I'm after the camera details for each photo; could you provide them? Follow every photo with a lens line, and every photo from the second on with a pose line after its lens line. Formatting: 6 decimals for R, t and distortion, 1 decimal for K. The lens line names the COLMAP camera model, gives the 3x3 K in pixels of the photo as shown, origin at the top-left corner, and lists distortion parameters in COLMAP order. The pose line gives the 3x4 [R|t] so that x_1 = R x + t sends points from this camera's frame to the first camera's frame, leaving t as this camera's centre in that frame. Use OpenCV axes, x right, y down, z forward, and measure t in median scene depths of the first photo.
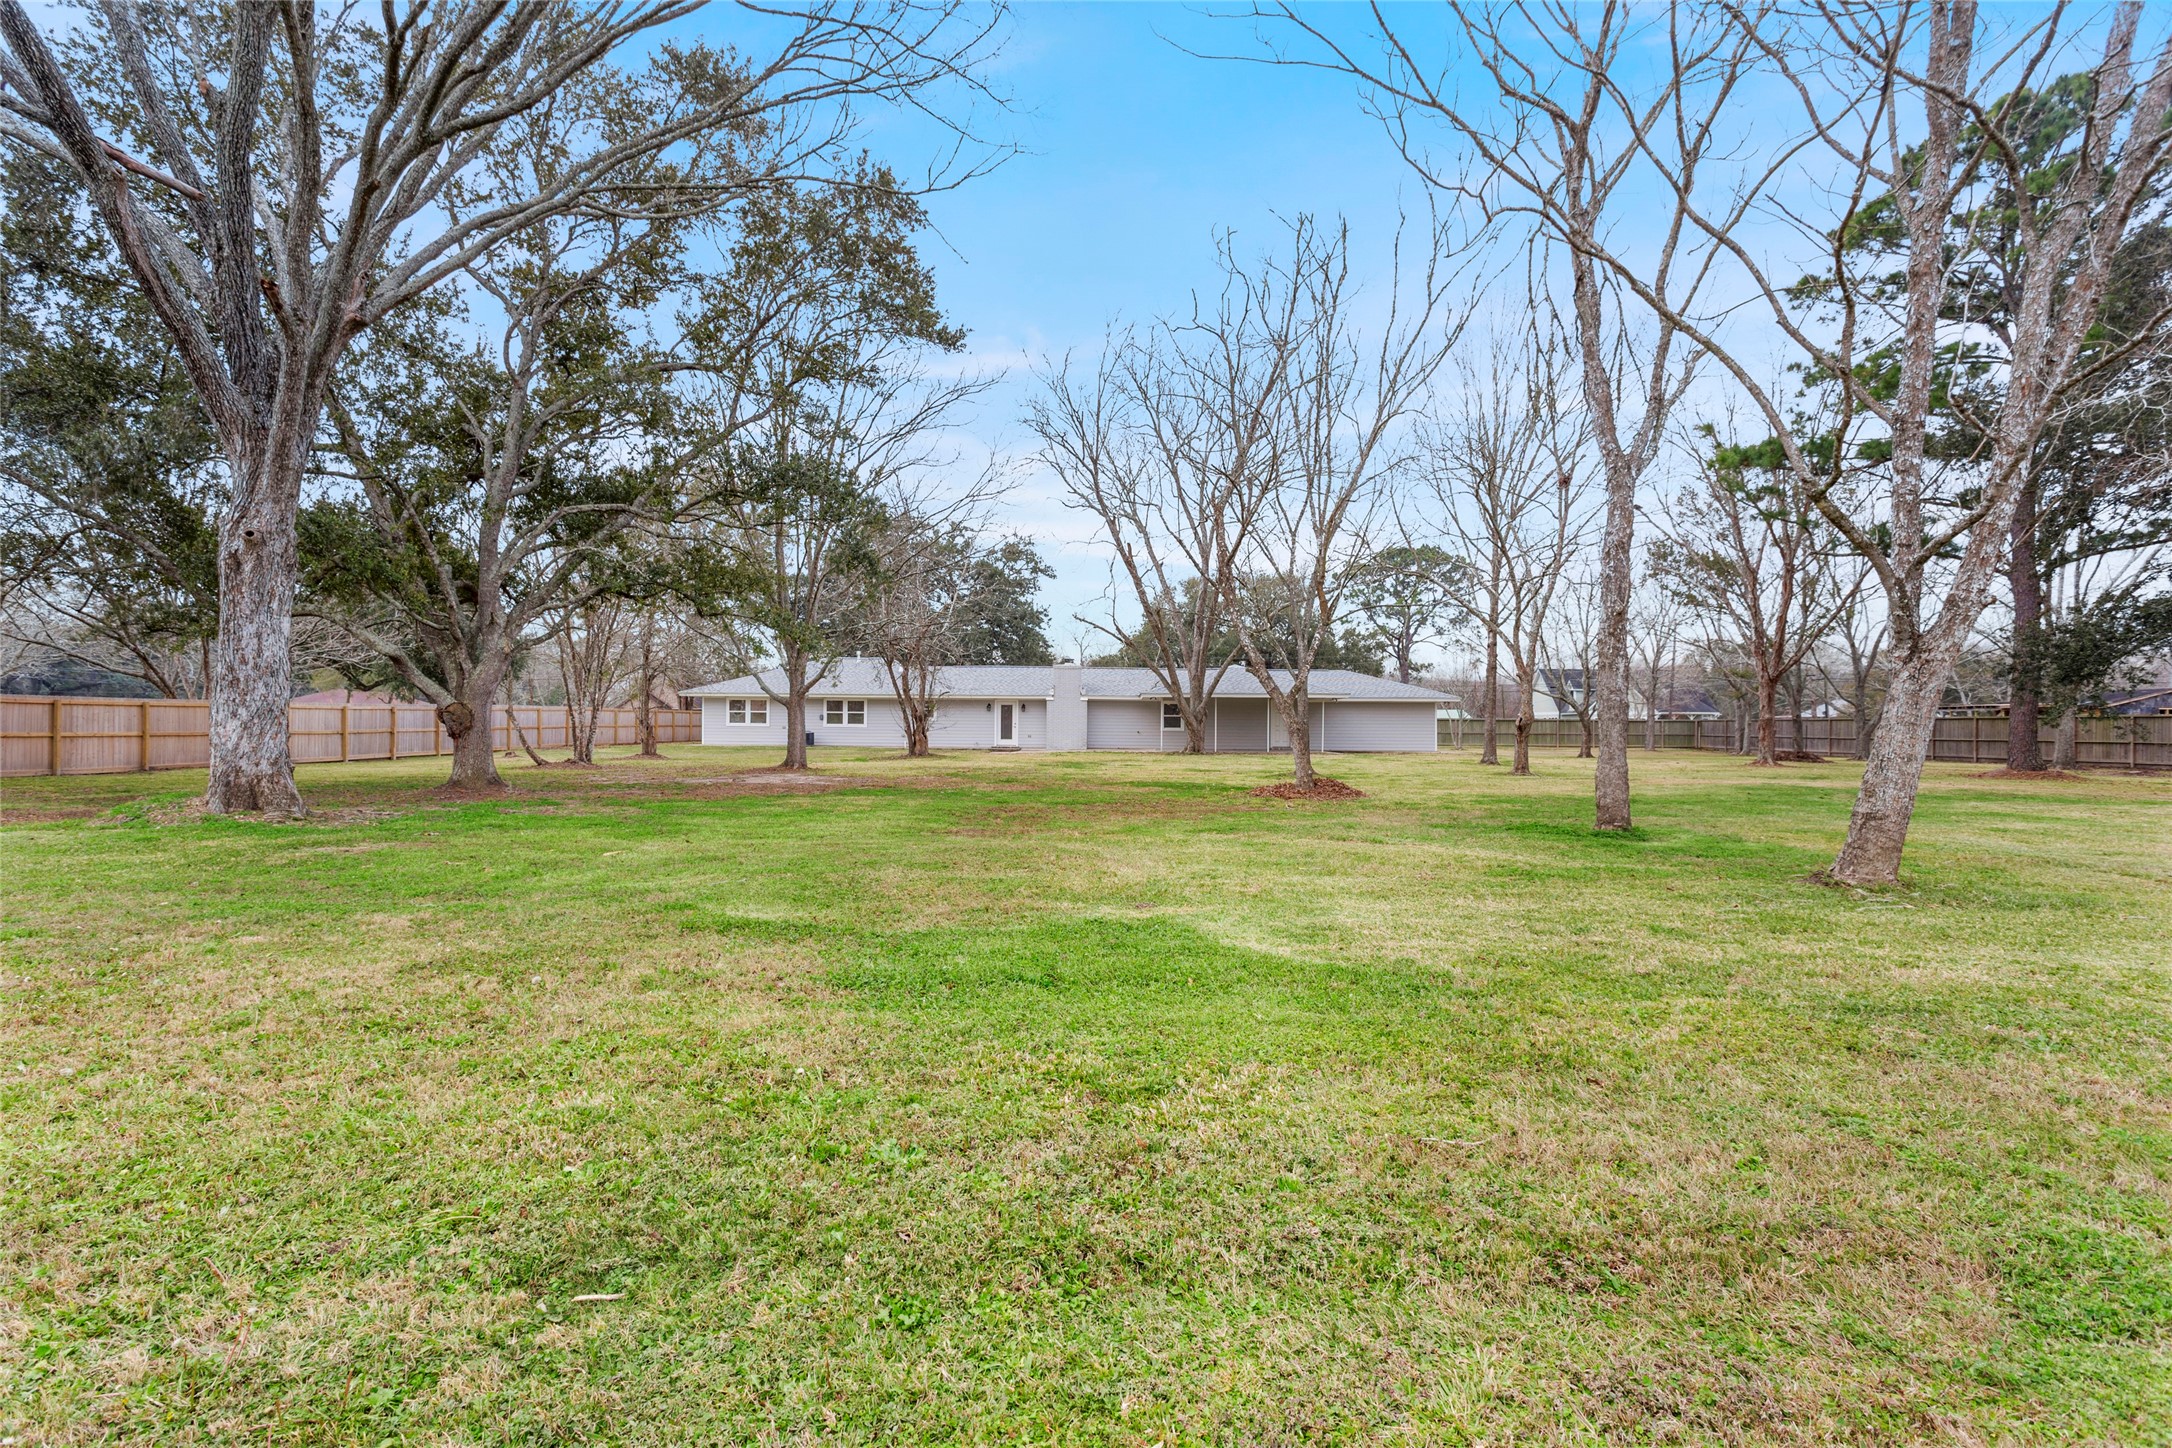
lens RADIAL K [[1074.2, 0, 1086.1], [0, 1074.2, 724.6], [0, 0, 1]] dist [-0.010082, 0.003138]
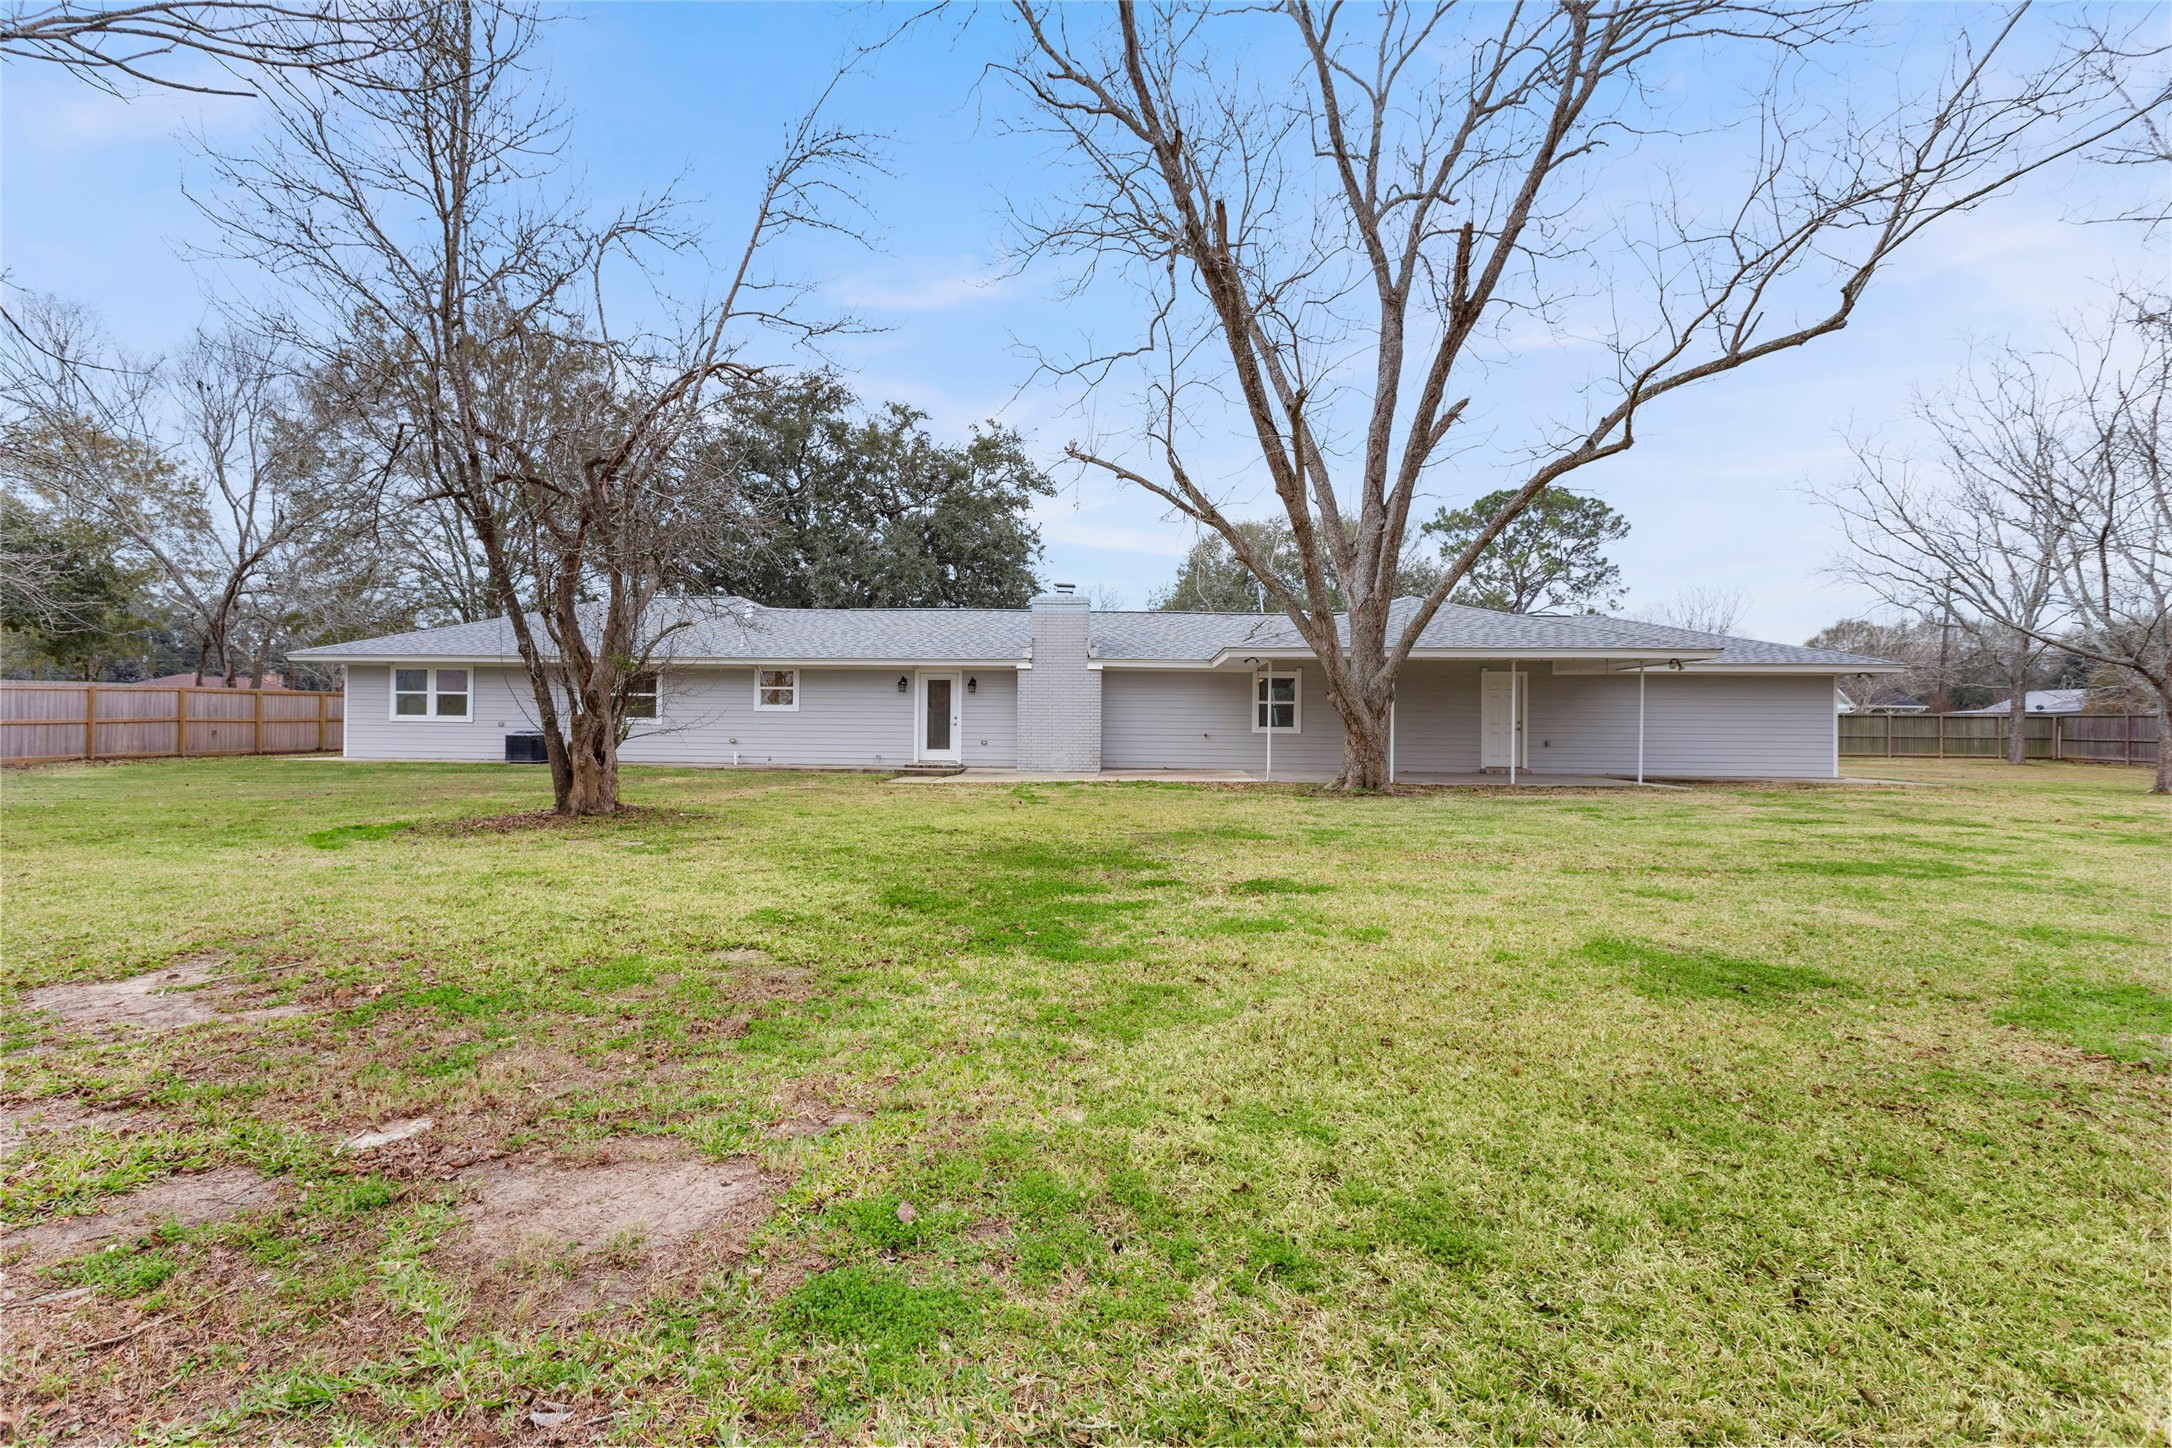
lens RADIAL K [[1074.2, 0, 1085.0], [0, 1074.2, 722.6], [0, 0, 1]] dist [-0.010082, 0.003138]
pose [[0.999855, 0.004276, -0.016475, 0.001844], [-0.004184, 0.999975, 0.005659, -0.001906], [0.016499, -0.005590, 0.999848, 0.503118]]
